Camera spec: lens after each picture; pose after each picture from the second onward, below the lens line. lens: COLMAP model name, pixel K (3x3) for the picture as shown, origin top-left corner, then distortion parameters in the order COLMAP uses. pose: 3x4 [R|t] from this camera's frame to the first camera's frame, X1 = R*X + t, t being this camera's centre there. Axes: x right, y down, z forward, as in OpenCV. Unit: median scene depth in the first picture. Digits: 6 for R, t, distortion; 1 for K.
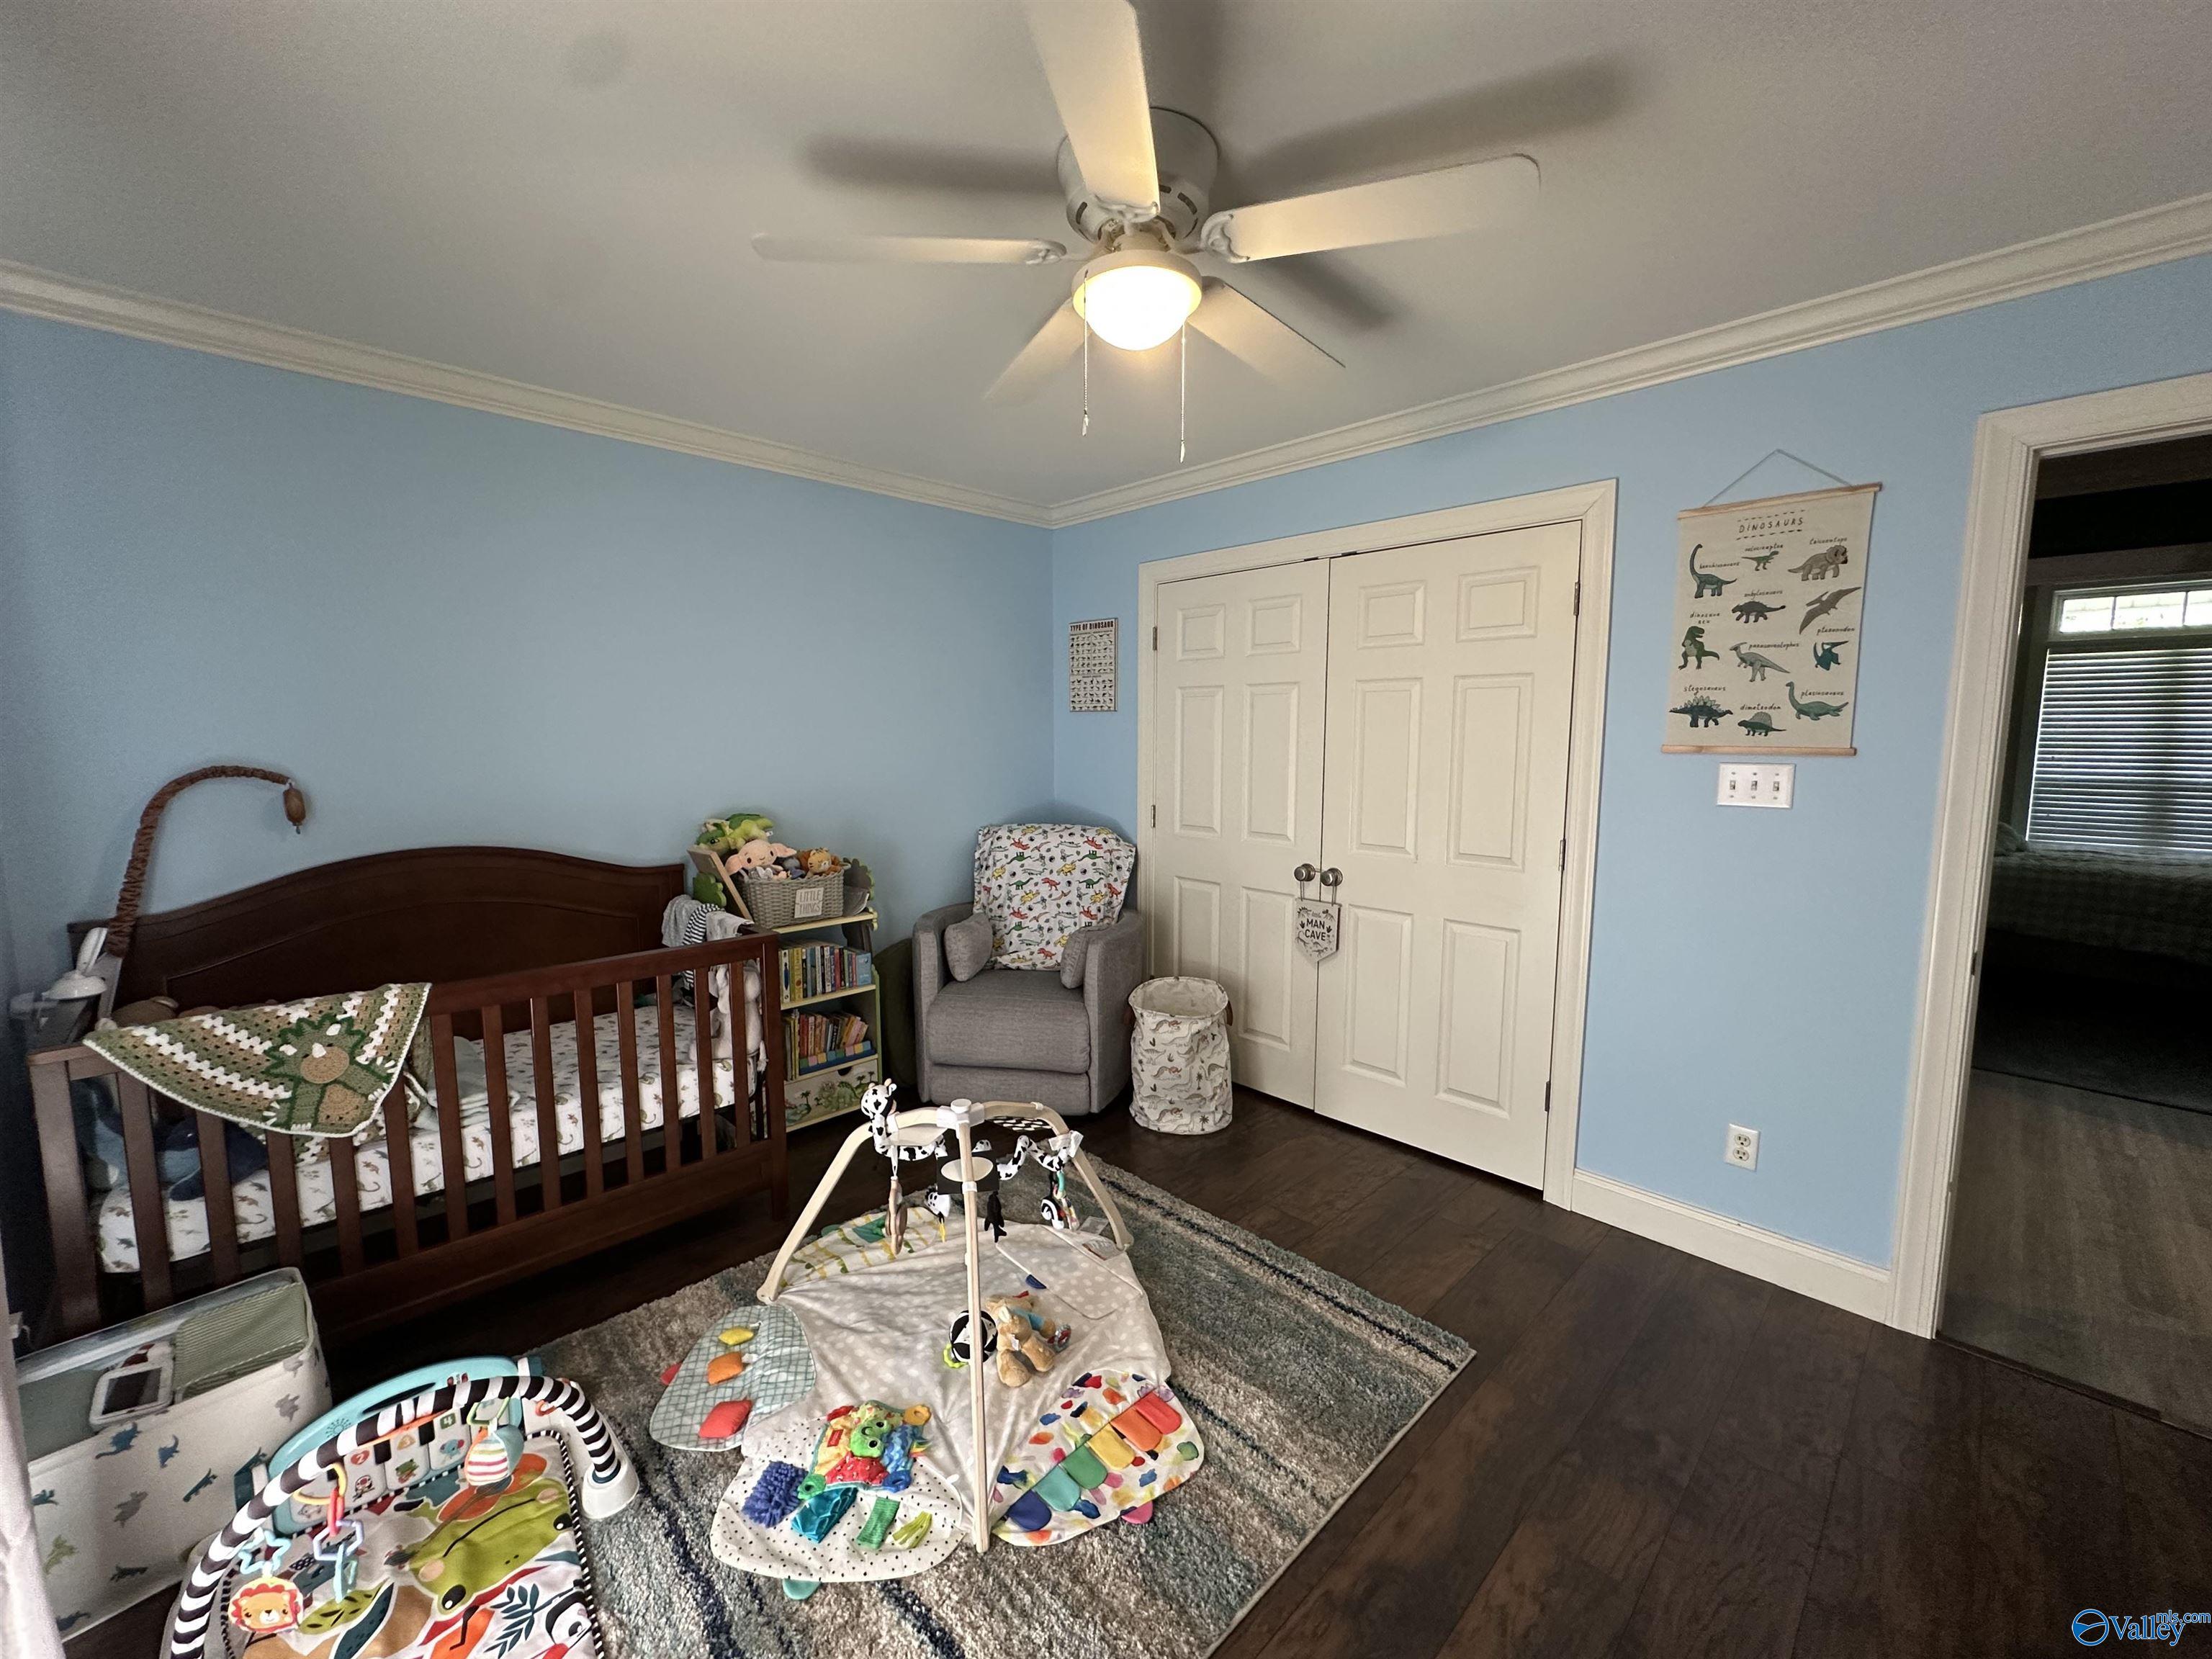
lens RADIAL K [[889.7, 0, 1103.8], [0, 889.7, 832.6], [0, 0, 1]] dist [-0.006369, 0.000864]
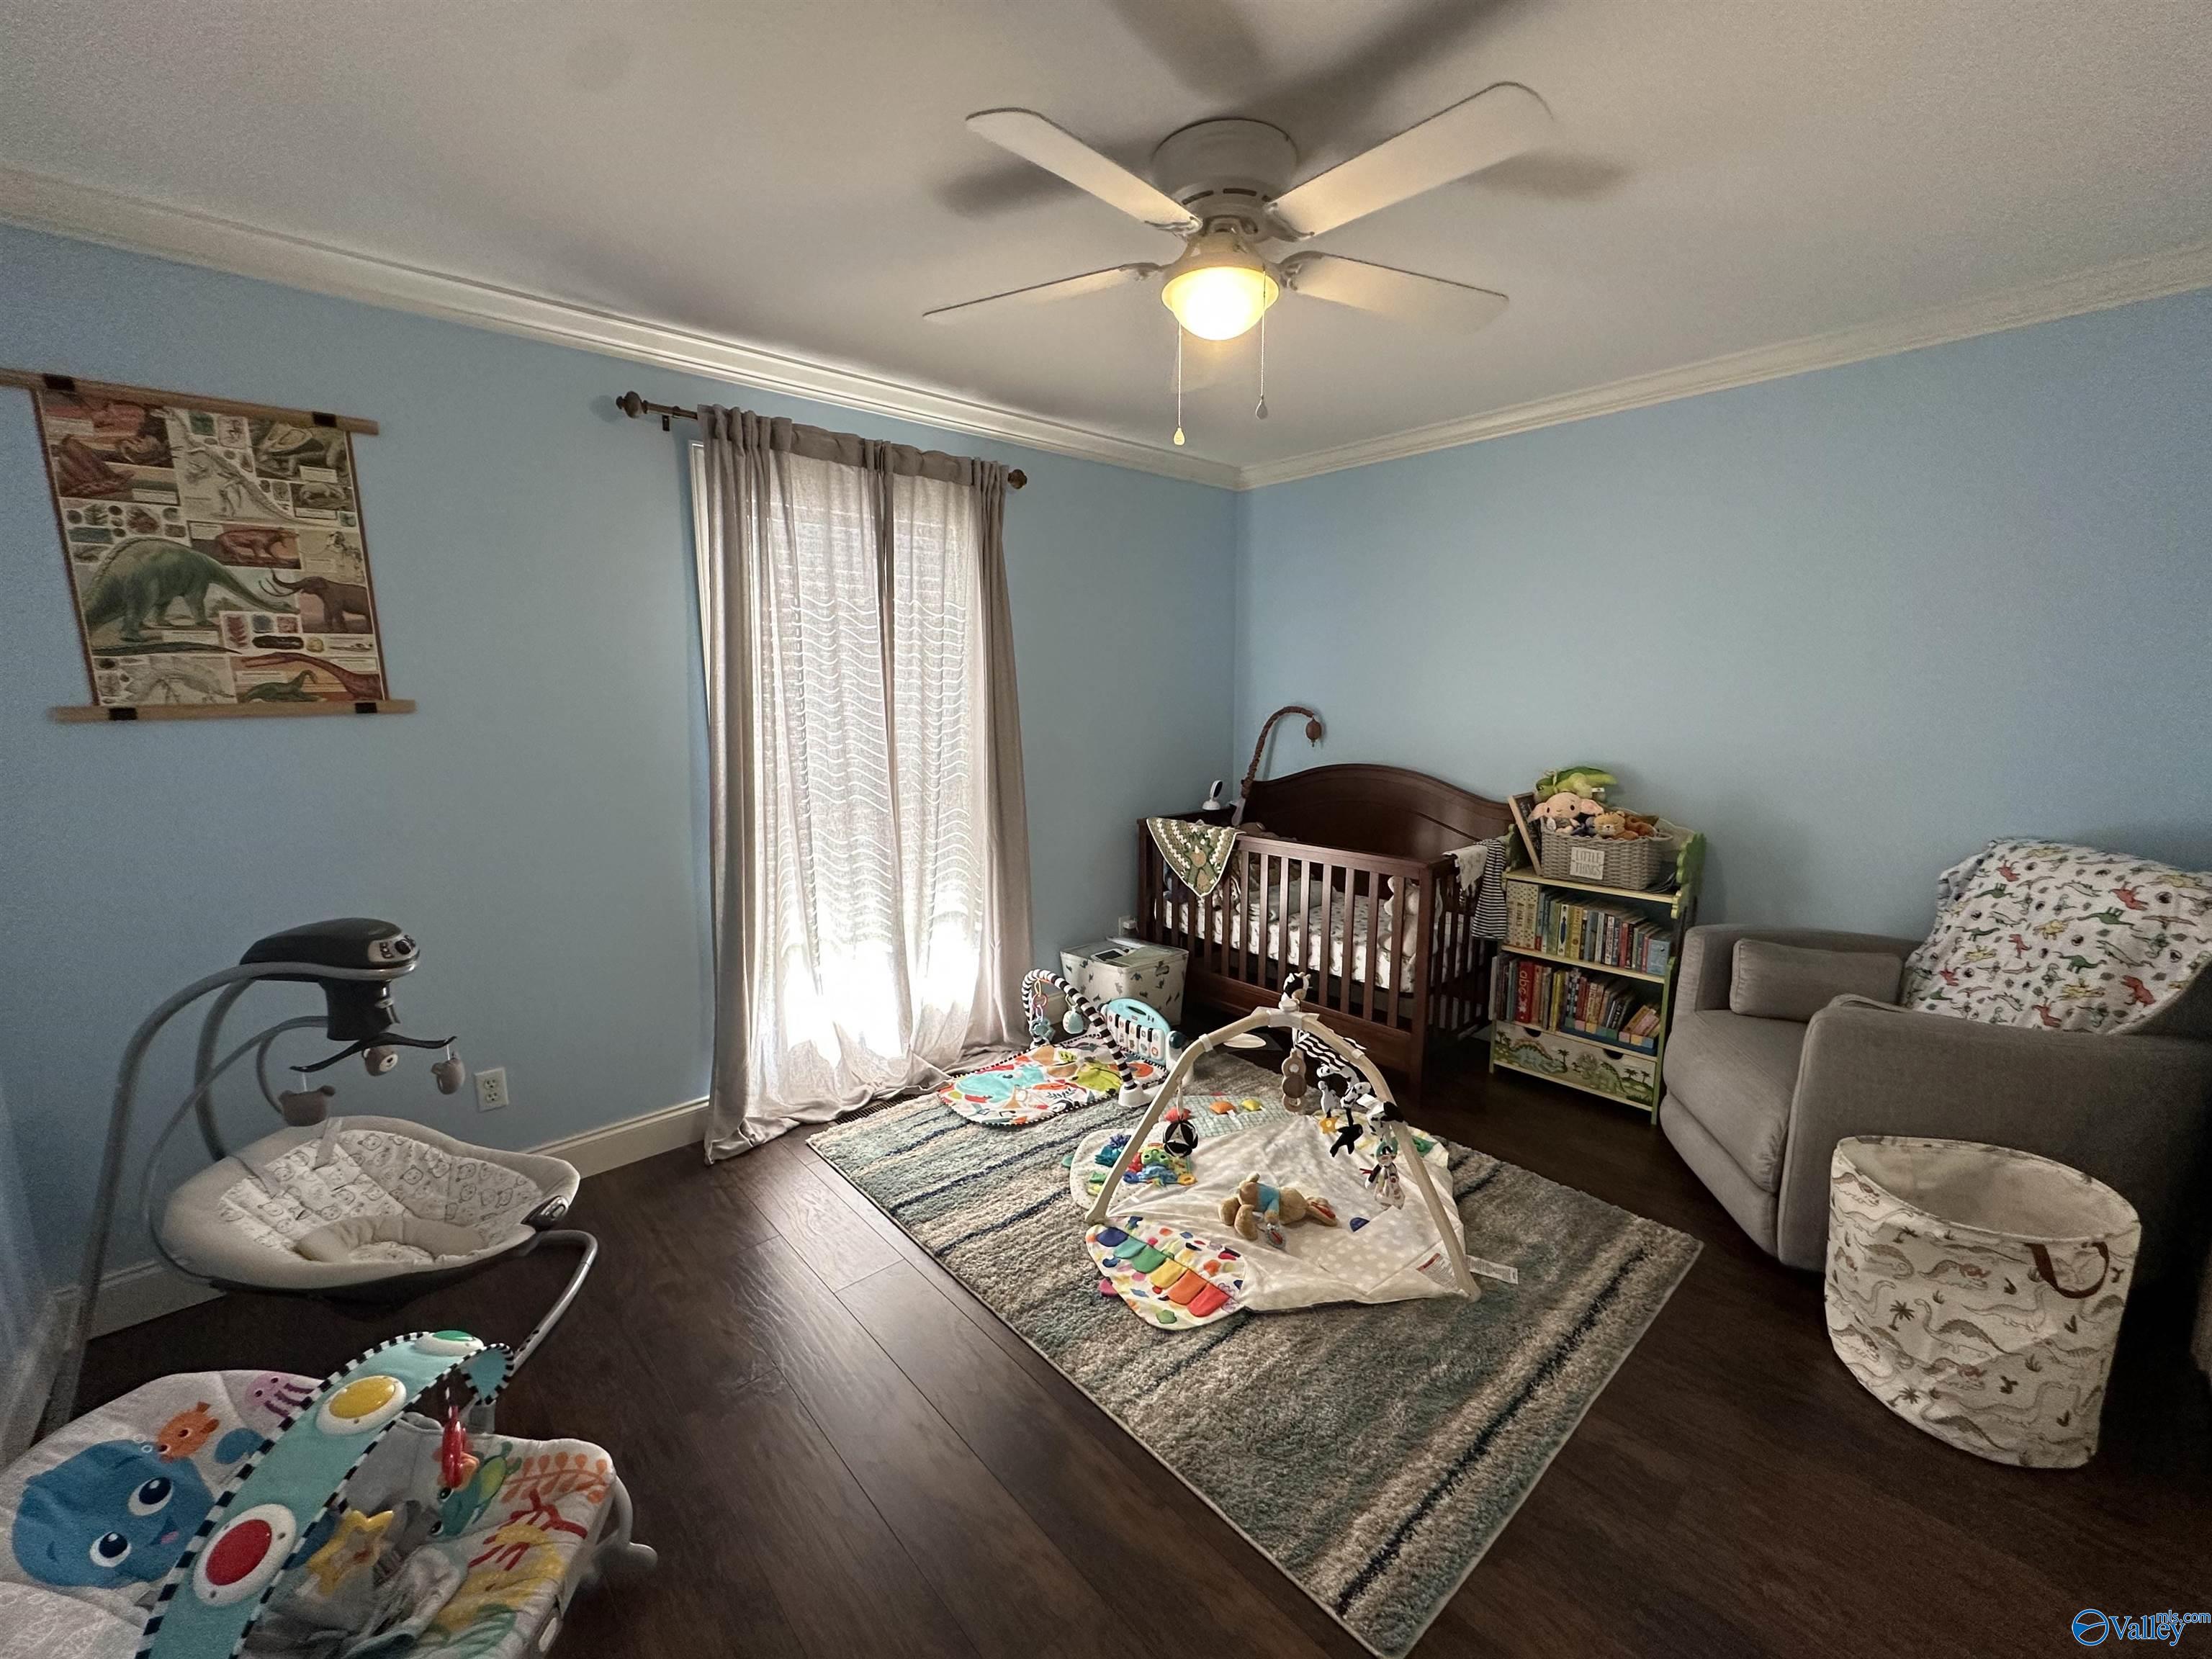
lens RADIAL K [[889.7, 0, 1102.9], [0, 889.7, 835.3], [0, 0, 1]] dist [-0.006369, 0.000864]
pose [[-0.049112, 0.162908, -0.985418, 0.996573], [-0.104471, 0.980359, 0.167279, -0.089709], [0.993315, 0.111163, -0.031129, 0.775470]]
